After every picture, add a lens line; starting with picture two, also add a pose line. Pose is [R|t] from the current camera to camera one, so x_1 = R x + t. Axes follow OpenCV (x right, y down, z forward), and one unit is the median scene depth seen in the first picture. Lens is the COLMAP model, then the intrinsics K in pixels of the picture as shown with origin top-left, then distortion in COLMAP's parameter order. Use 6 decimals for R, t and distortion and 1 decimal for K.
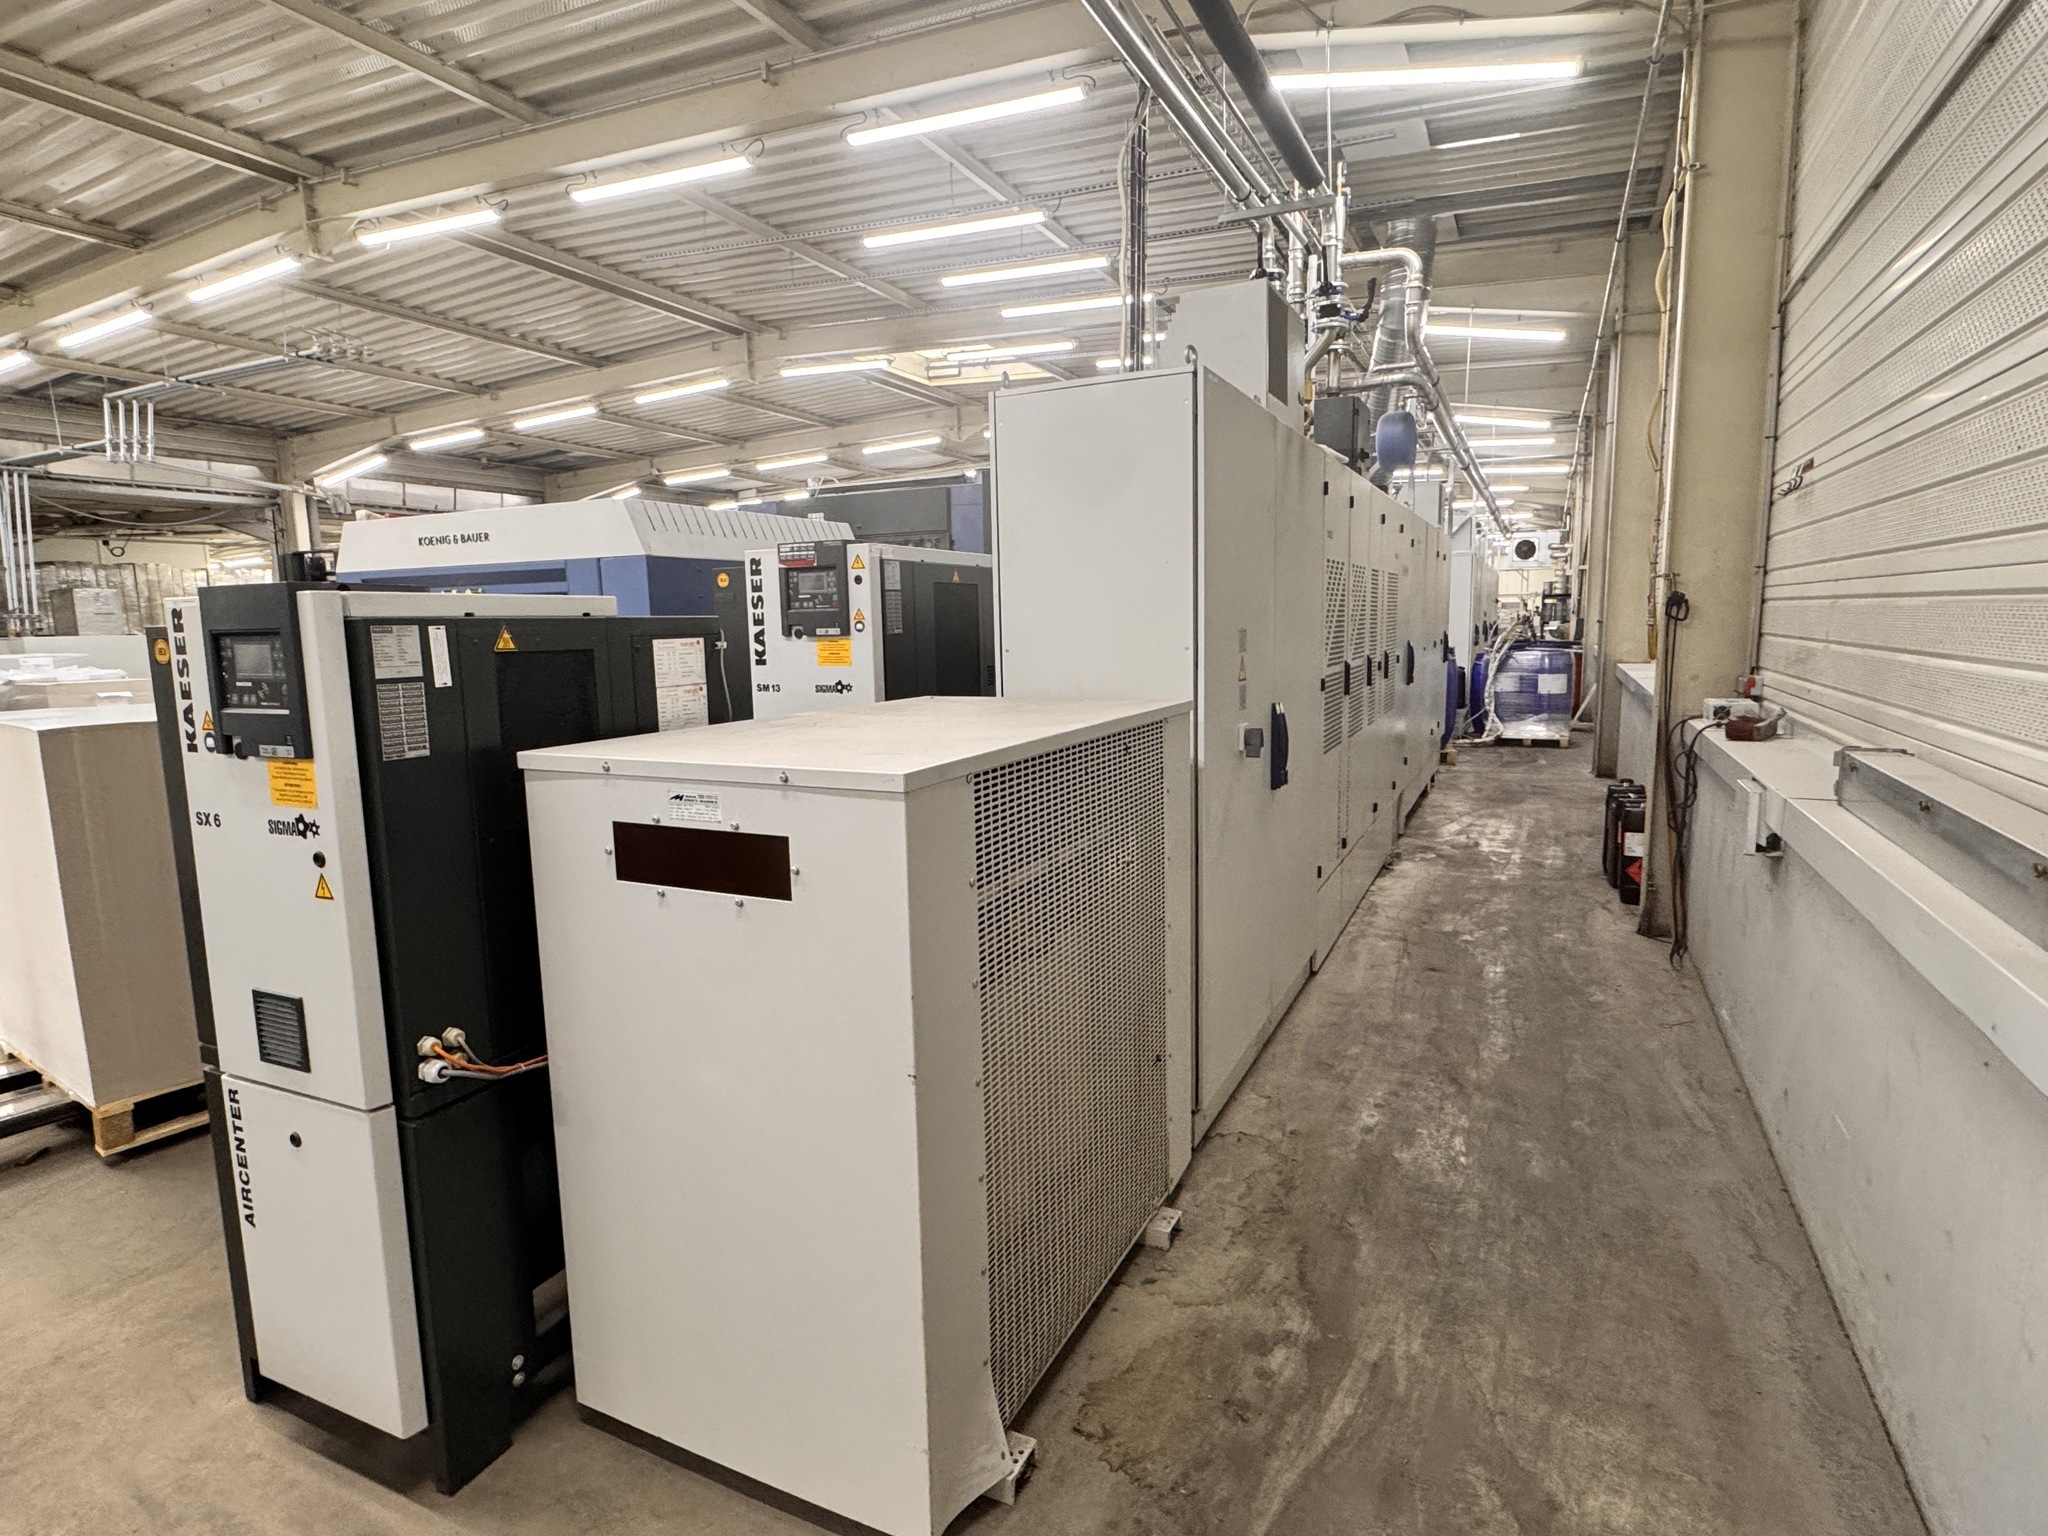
lens RADIAL K [[1079.8, 0, 1024.0], [0, 1079.8, 770.3], [0, 0, 1]] dist [-0.005302, -0.000262]
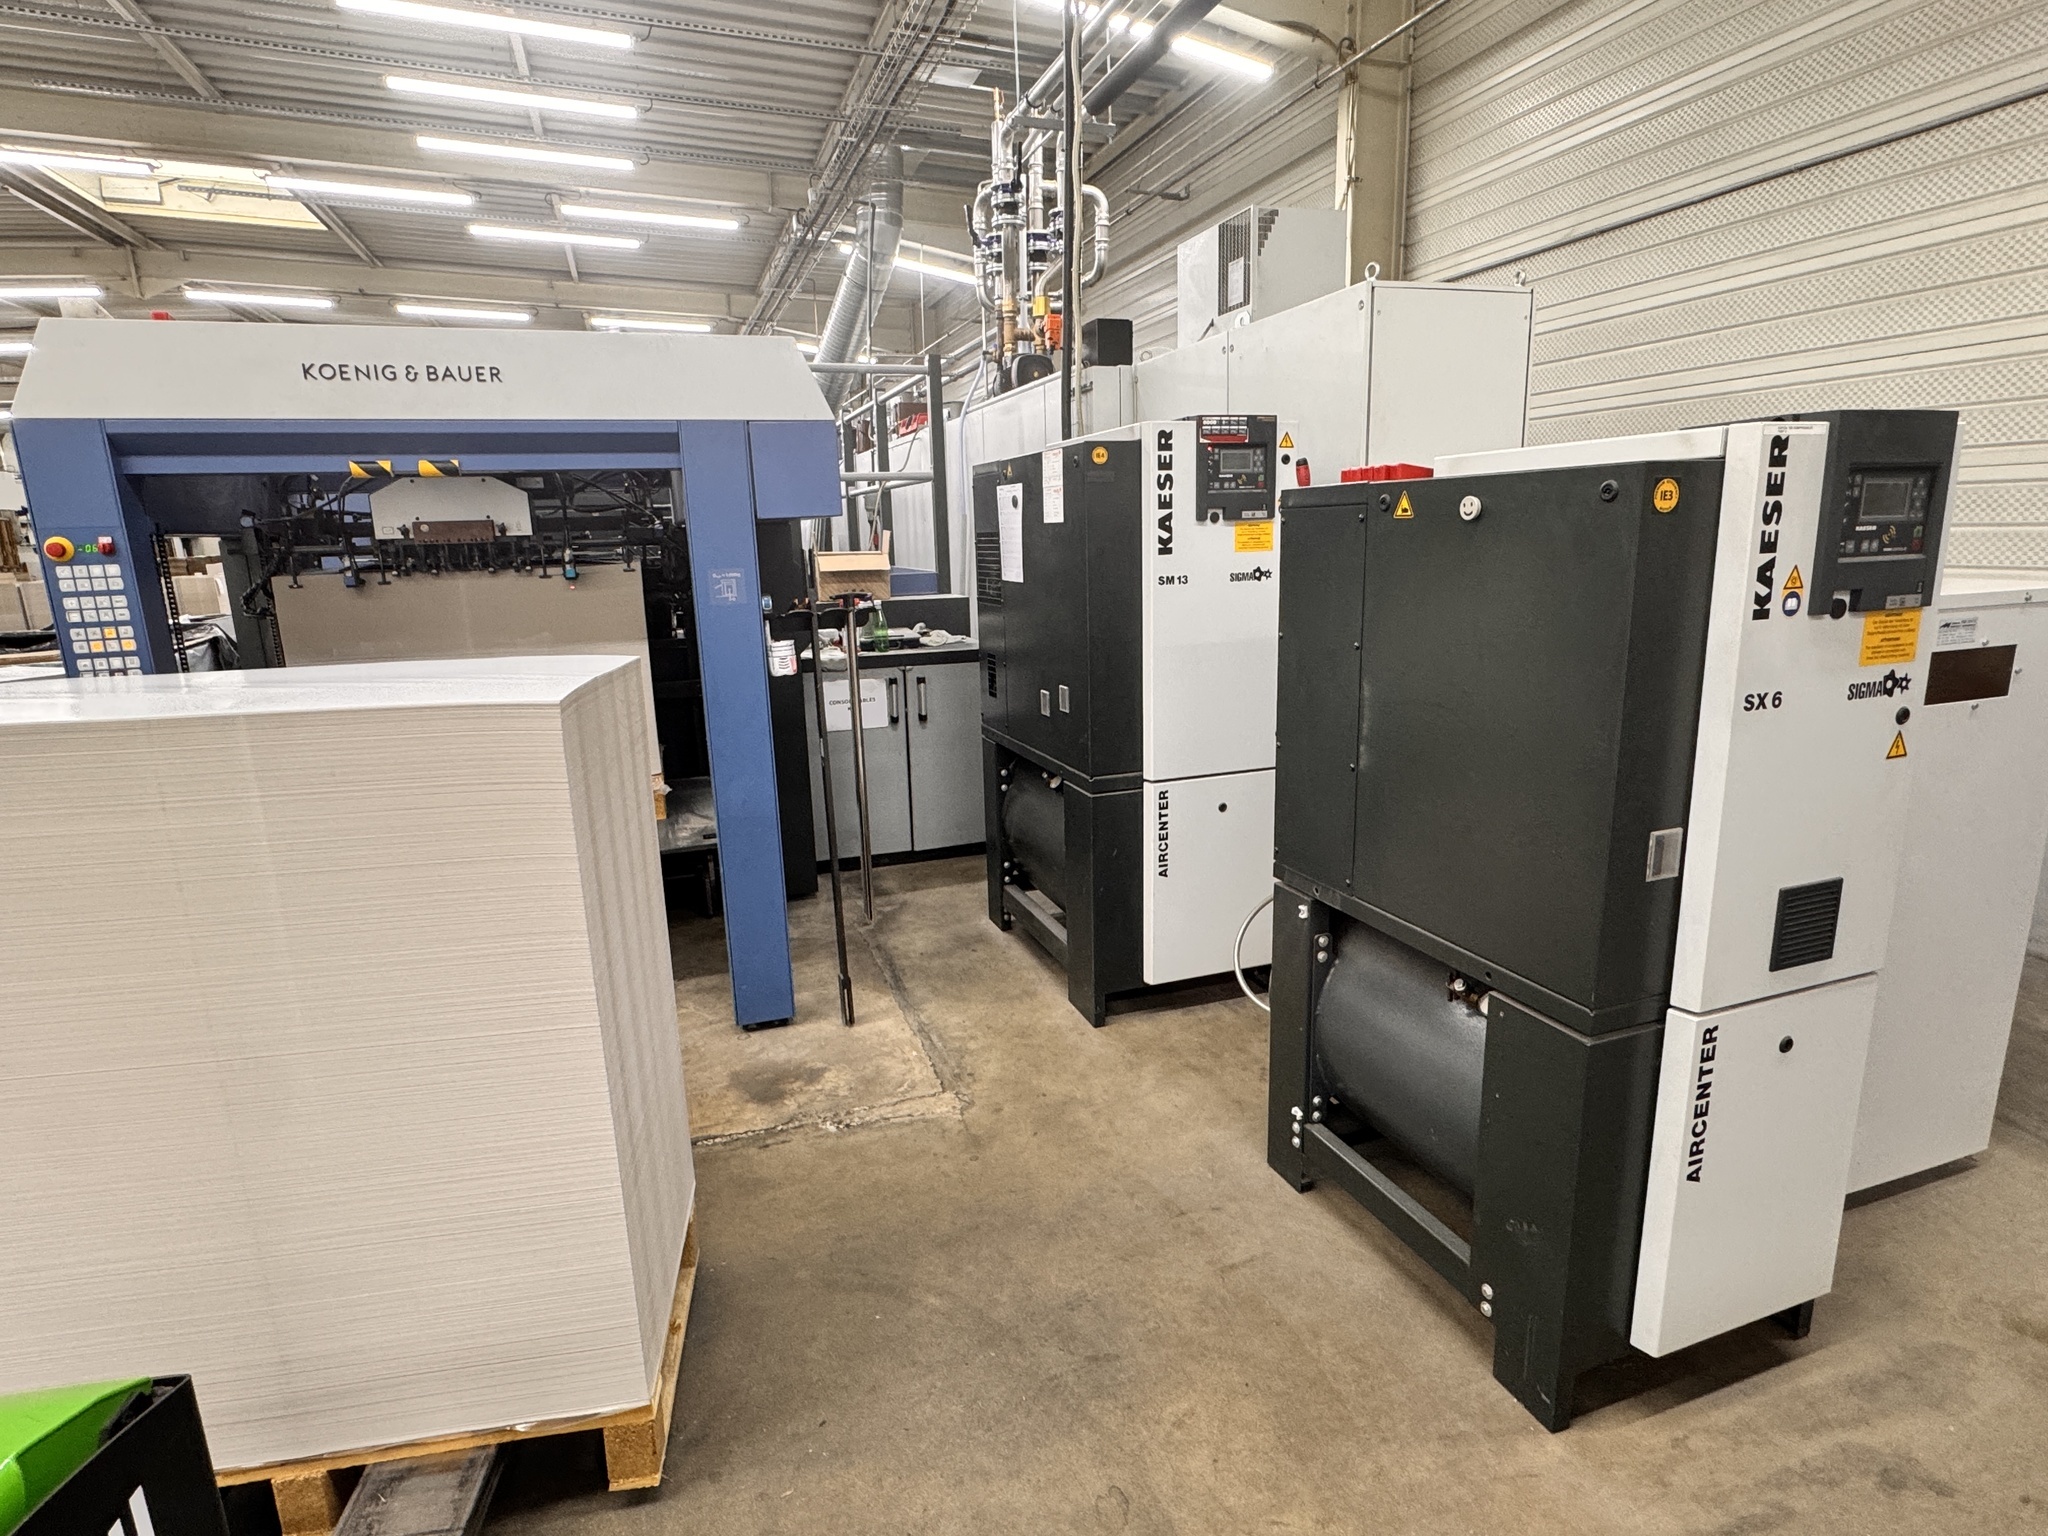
lens RADIAL K [[1079.8, 0, 1024.7], [0, 1079.8, 762.2], [0, 0, 1]] dist [-0.005302, -0.000262]
pose [[0.706795, -0.150710, 0.691178, -1.000813], [0.113858, 0.988540, 0.099119, -0.031073], [-0.698196, 0.008639, 0.715855, 0.466882]]
